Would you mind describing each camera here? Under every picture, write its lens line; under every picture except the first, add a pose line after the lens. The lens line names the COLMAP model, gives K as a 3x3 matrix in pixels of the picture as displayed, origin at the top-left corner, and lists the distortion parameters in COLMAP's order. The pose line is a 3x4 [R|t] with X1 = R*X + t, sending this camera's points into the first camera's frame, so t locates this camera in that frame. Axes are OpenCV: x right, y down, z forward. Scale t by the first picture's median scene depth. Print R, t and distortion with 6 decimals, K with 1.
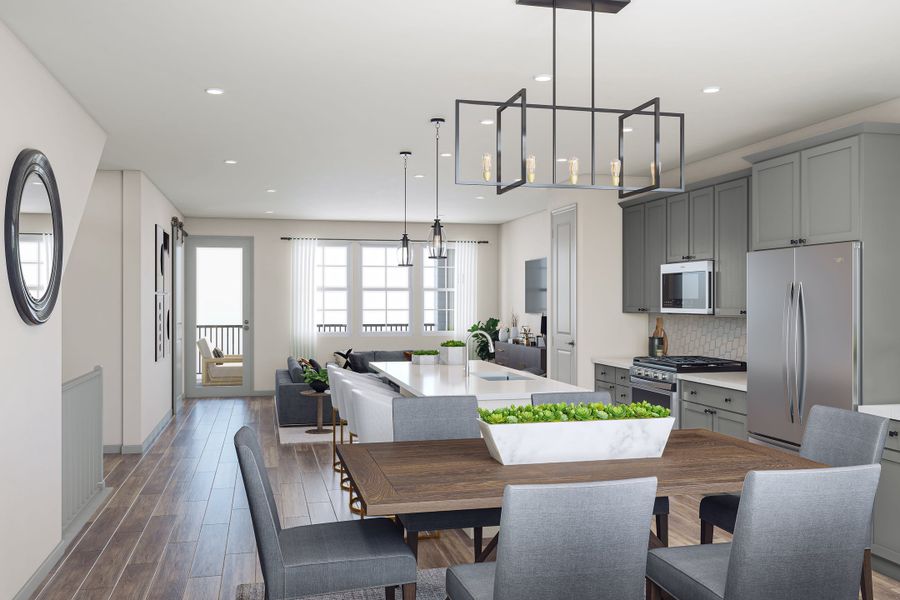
lens RADIAL K [[782.6, 0, 450.0], [0, 782.6, 300.0], [0, 0, 1]] dist [-0.001756, 0.009223]
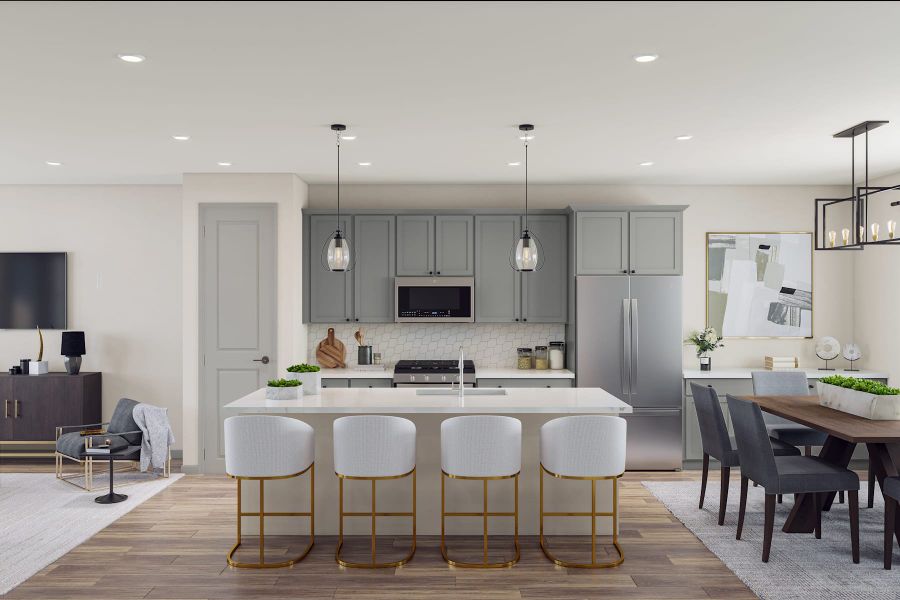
lens RADIAL K [[782.6, 0, 450.0], [0, 782.6, 300.0], [0, 0, 1]] dist [-0.001756, 0.009223]
pose [[0.235489, -0.000783, 0.971877, -0.436218], [0.000236, 1.000000, 0.000748, -0.008731], [-0.971877, 0.000053, 0.235489, 0.391339]]
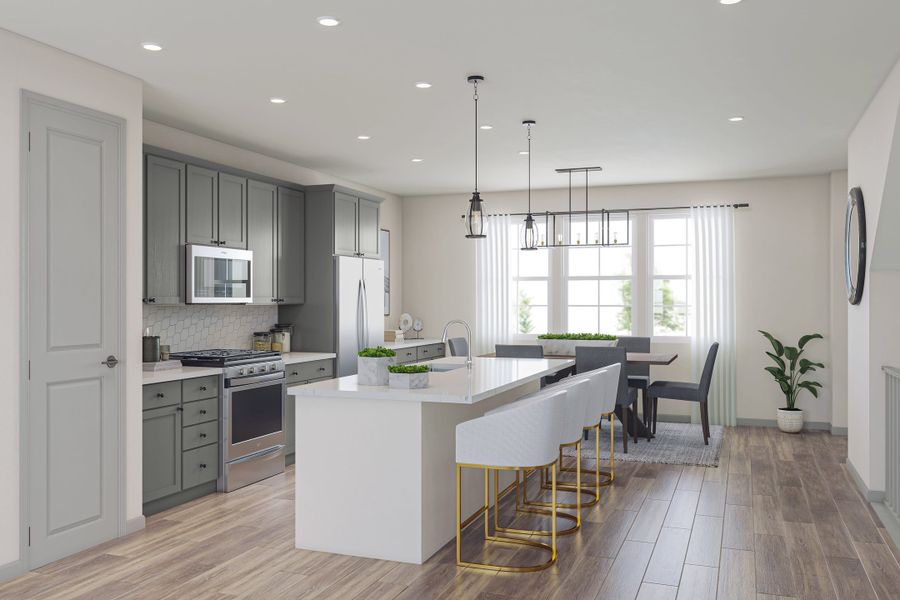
lens RADIAL K [[782.6, 0, 450.0], [0, 782.6, 300.0], [0, 0, 1]] dist [-0.001756, 0.009223]
pose [[-0.826365, -0.000728, 0.563135, -0.242154], [-0.000584, 1.000000, 0.000435, 0.007103], [-0.563135, 0.000030, -0.826365, 0.884968]]
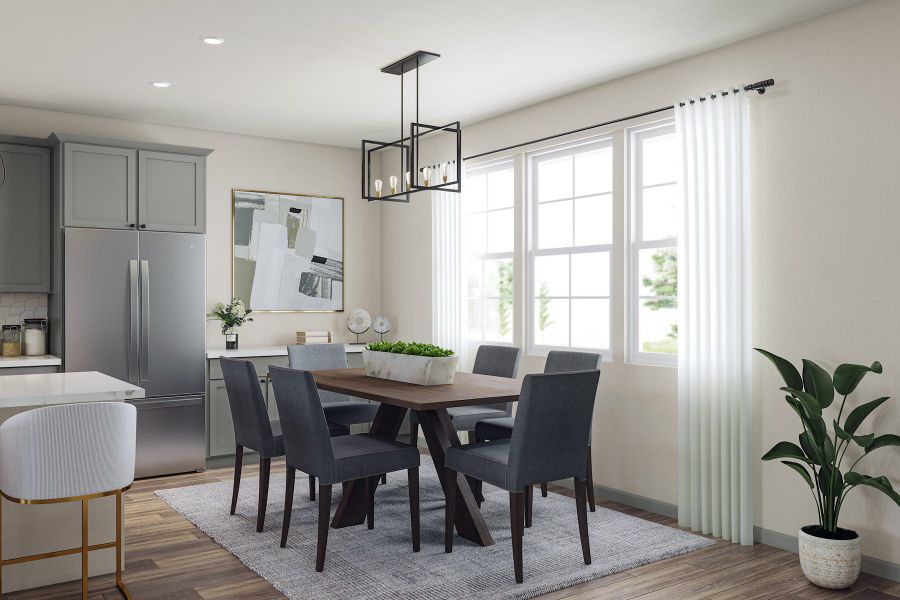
lens RADIAL K [[782.6, 0, 450.0], [0, 782.6, 300.0], [0, 0, 1]] dist [-0.001756, 0.009223]
pose [[-0.362074, -0.000634, 0.932149, -0.329229], [0.000302, 1.000000, 0.000797, 0.014187], [-0.932149, 0.000570, -0.362074, 0.394545]]
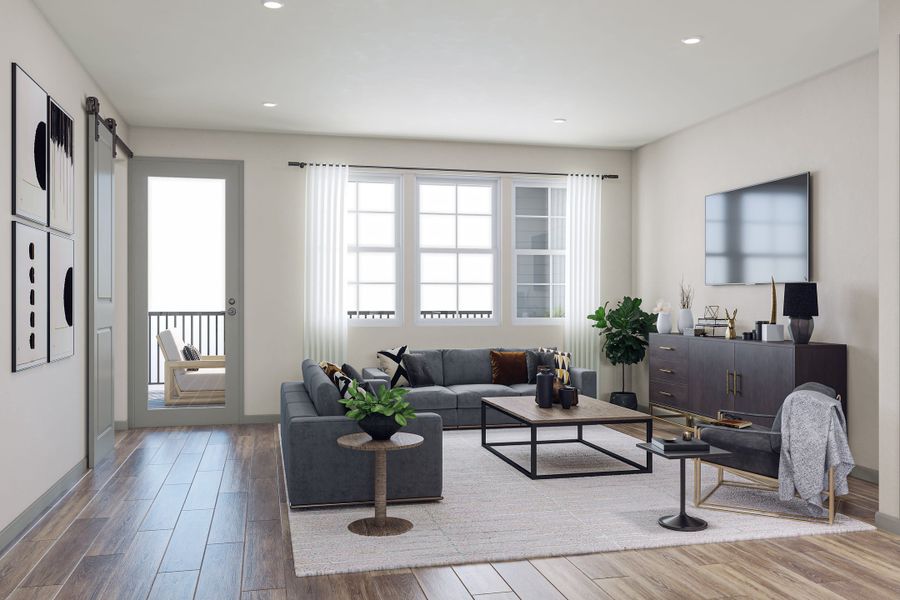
lens RADIAL K [[782.6, 0, 450.0], [0, 782.6, 300.0], [0, 0, 1]] dist [-0.001756, 0.009223]
pose [[0.999999, 0.000163, -0.001636, -0.090412], [-0.000165, 0.999999, -0.001018, 0.027308], [0.001636, 0.001018, 0.999998, 0.394922]]
